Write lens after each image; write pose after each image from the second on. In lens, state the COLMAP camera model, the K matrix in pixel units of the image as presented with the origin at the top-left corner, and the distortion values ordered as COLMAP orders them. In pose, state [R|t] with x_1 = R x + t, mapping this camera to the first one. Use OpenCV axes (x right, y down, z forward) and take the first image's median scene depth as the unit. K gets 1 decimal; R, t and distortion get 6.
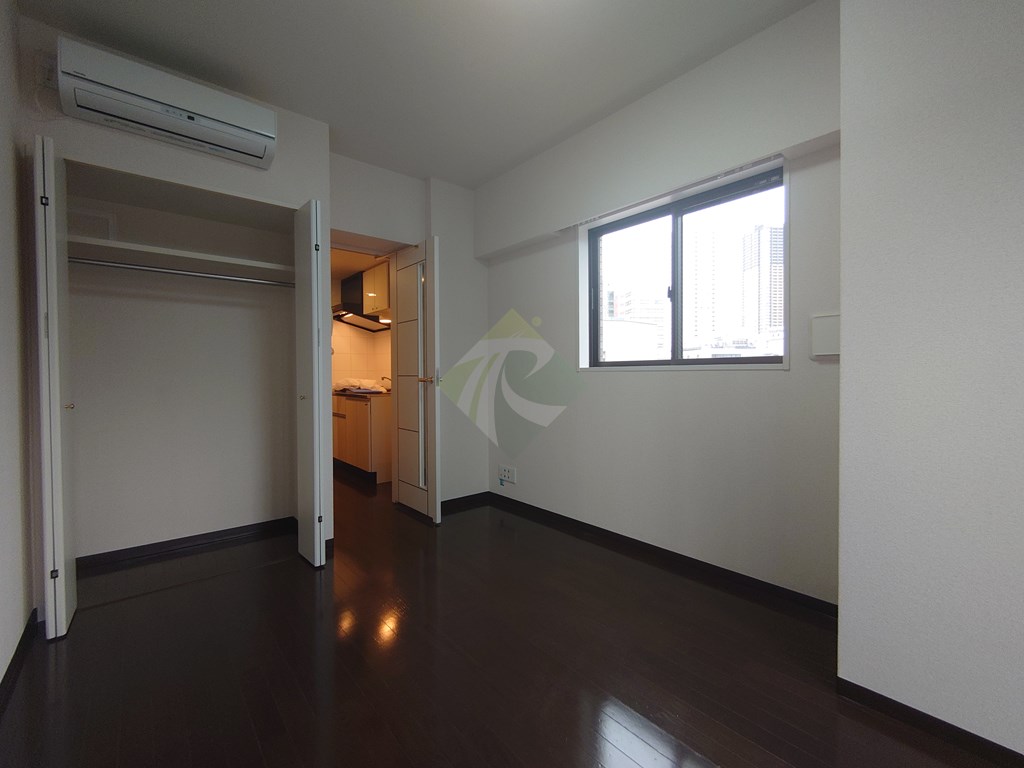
lens RADIAL K [[441.6, 0, 515.3], [0, 441.6, 386.1], [0, 0, 1]] dist [0.000850, -0.001490]
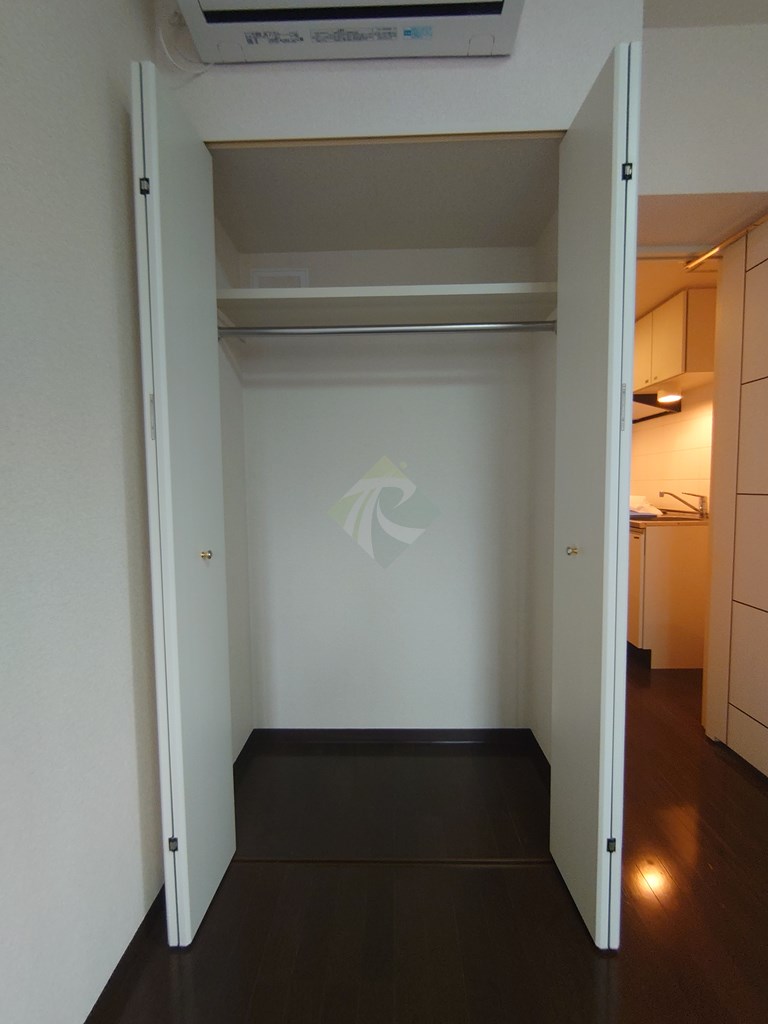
lens RADIAL K [[441.6, 0, 386.0], [0, 441.6, 510.9], [0, 0, 1]] dist [0.000850, -0.001490]
pose [[0.744875, 0.031895, -0.666441, -0.340789], [-0.006908, 0.999172, 0.040098, -0.031082], [0.667168, -0.025265, 0.744478, 0.566922]]
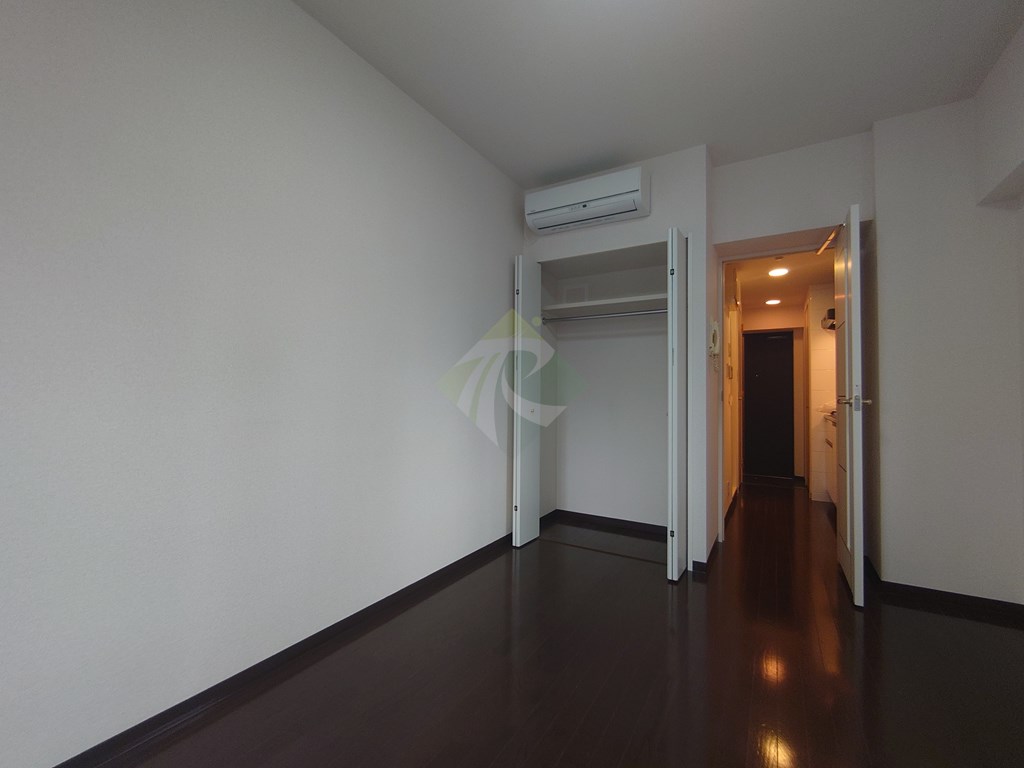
lens RADIAL K [[441.6, 0, 510.0], [0, 441.6, 385.9], [0, 0, 1]] dist [0.000850, -0.001490]
pose [[0.315327, -0.011353, -0.948915, 0.424002], [-0.035581, 0.999084, -0.023777, -0.003234], [0.948316, 0.041261, 0.314634, 0.313845]]
